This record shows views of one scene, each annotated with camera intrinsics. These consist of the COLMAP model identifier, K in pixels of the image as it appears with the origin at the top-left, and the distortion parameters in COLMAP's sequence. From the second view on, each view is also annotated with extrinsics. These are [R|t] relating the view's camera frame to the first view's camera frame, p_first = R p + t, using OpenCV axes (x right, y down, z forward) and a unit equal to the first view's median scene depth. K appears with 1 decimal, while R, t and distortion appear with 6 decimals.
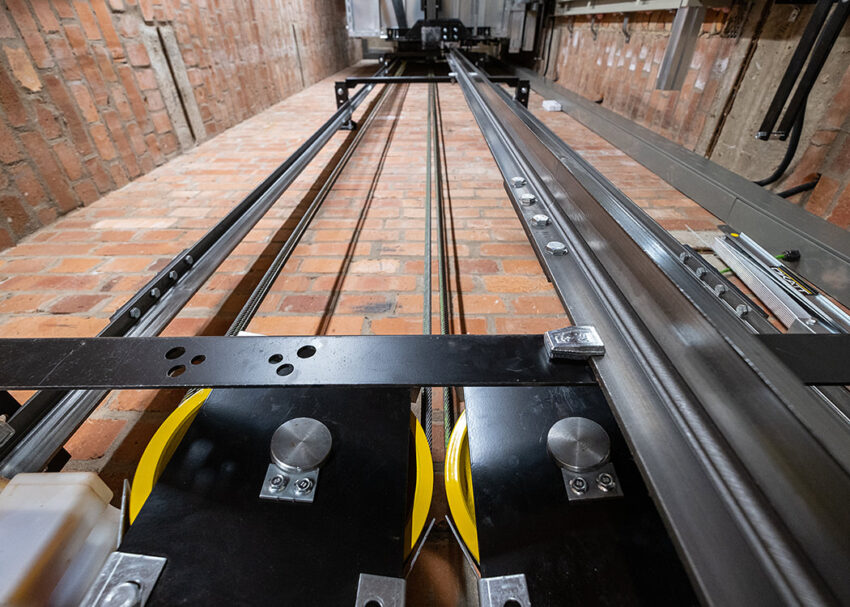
lens RADIAL K [[394.0, 0, 428.5], [0, 394.0, 304.5], [0, 0, 1]] dist [-0.006892, 0.000421]
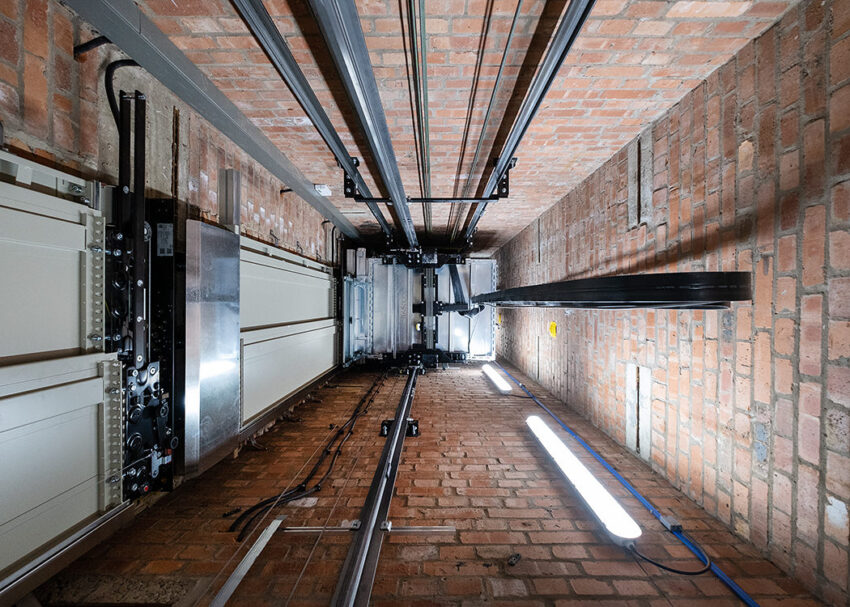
lens RADIAL K [[394.0, 0, 431.3], [0, 394.0, 303.5], [0, 0, 1]] dist [-0.006892, 0.000421]
pose [[-0.999955, -0.003644, 0.008741, -0.017077], [-0.002227, -0.806645, -0.591032, -0.115253], [0.009205, -0.591025, 0.806601, -0.151593]]
